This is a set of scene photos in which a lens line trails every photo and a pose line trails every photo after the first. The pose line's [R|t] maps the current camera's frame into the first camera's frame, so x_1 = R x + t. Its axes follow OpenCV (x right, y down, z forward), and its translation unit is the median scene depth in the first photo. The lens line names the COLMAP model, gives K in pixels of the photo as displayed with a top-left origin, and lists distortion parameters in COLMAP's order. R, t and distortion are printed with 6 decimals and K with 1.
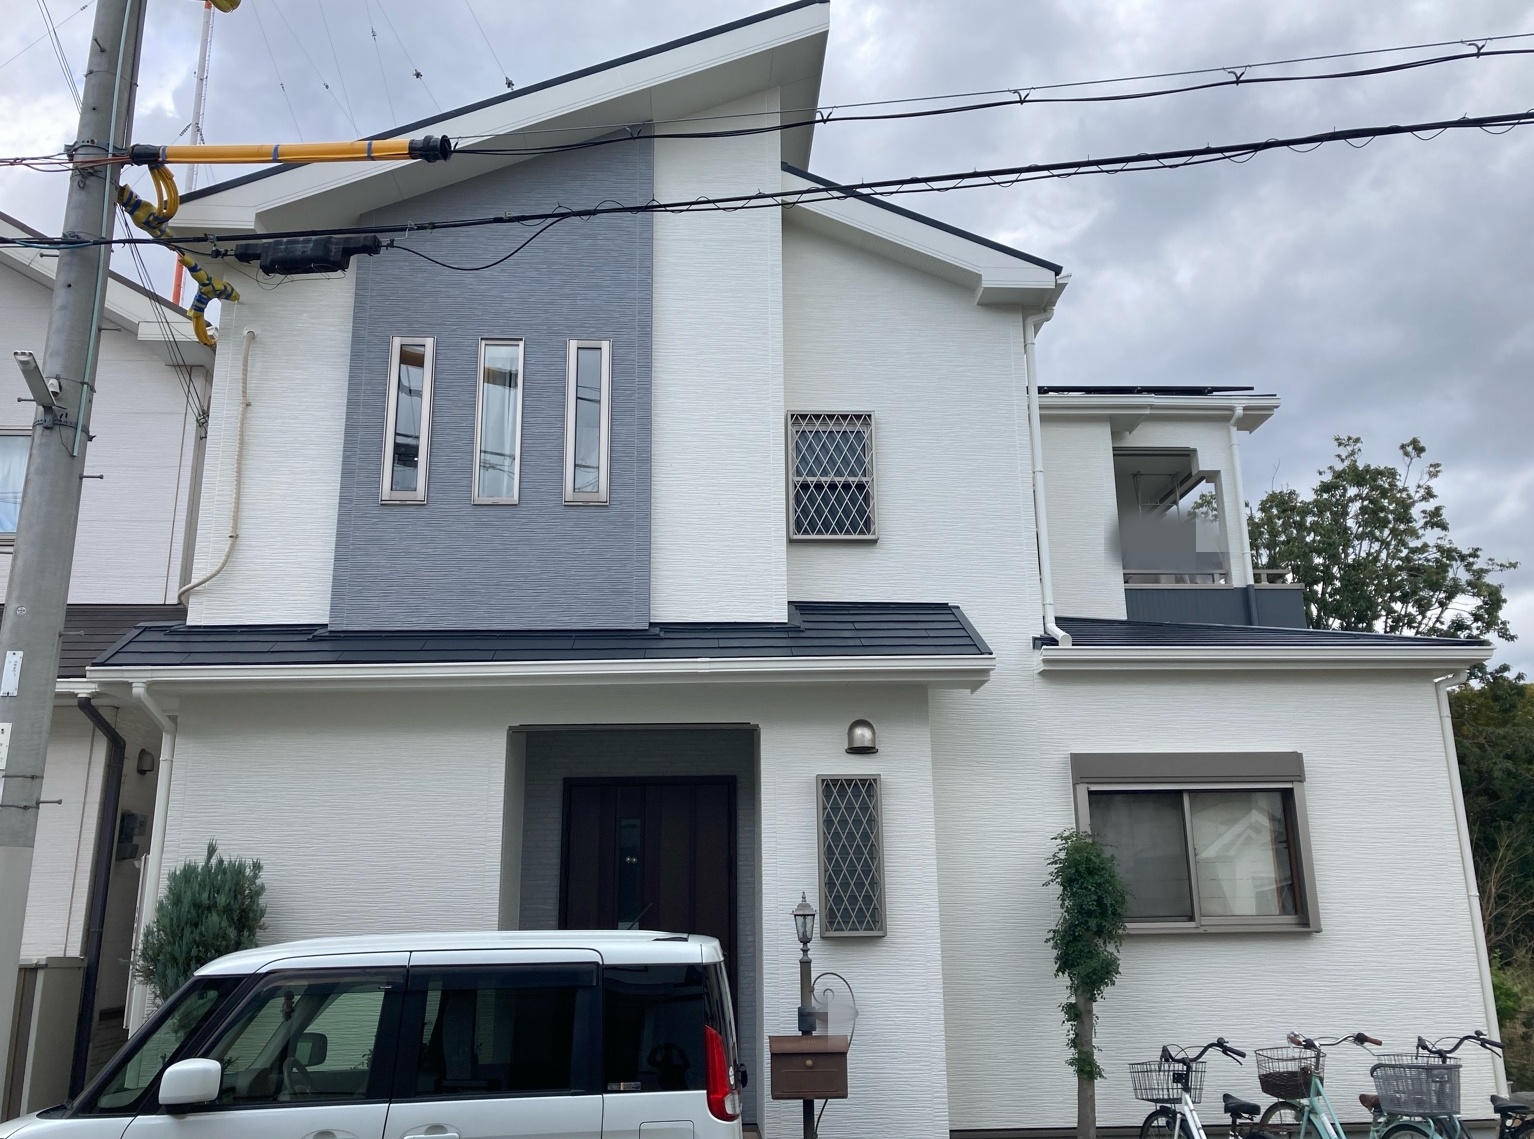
lens RADIAL K [[1314.7, 0, 769.9], [0, 1314.7, 578.7], [0, 0, 1]] dist [0.072236, -0.116092]
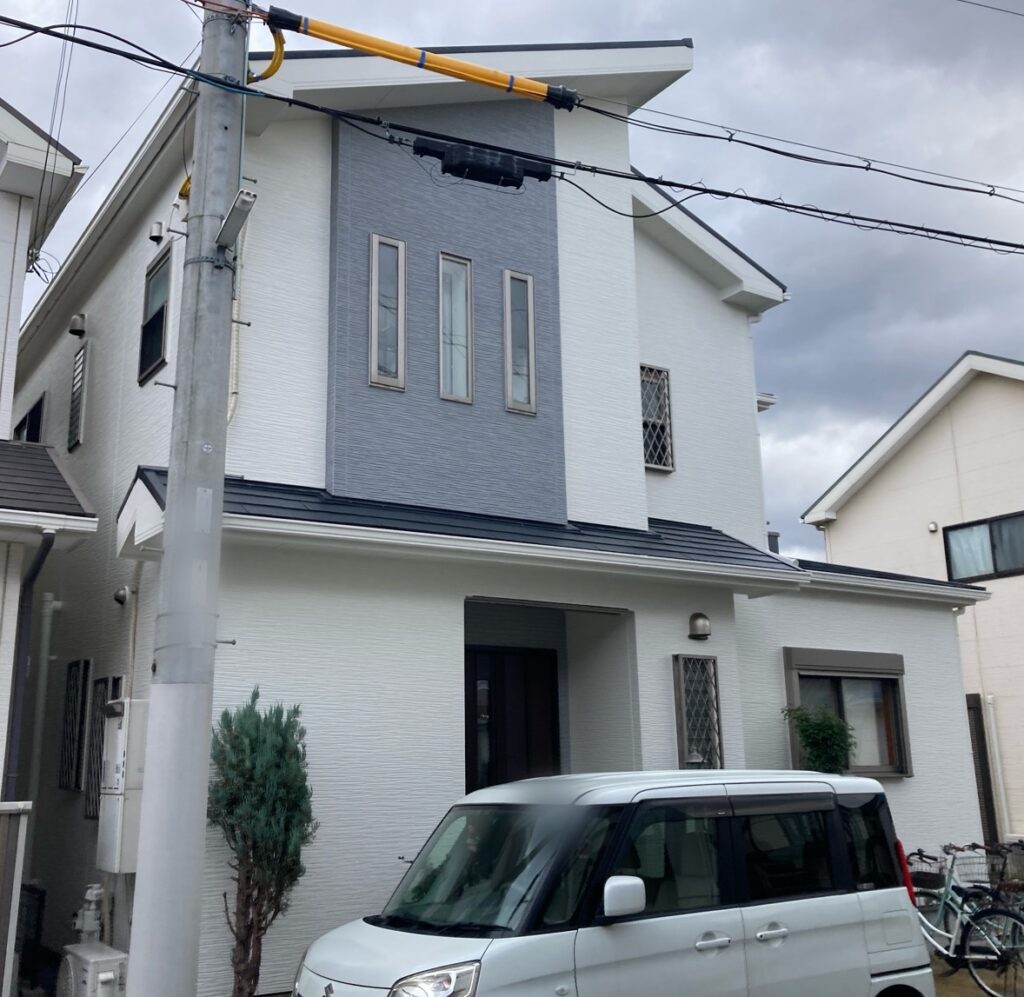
lens RADIAL K [[1126.0, 0, 512.0], [0, 1126.0, 498.5], [0, 0, 1]] dist [0.025313, -0.004219]
pose [[0.872921, 0.117180, 0.473580, -0.617975], [-0.120516, 0.992435, -0.023422, 0.043860], [-0.472742, -0.036629, 0.880439, 0.120672]]
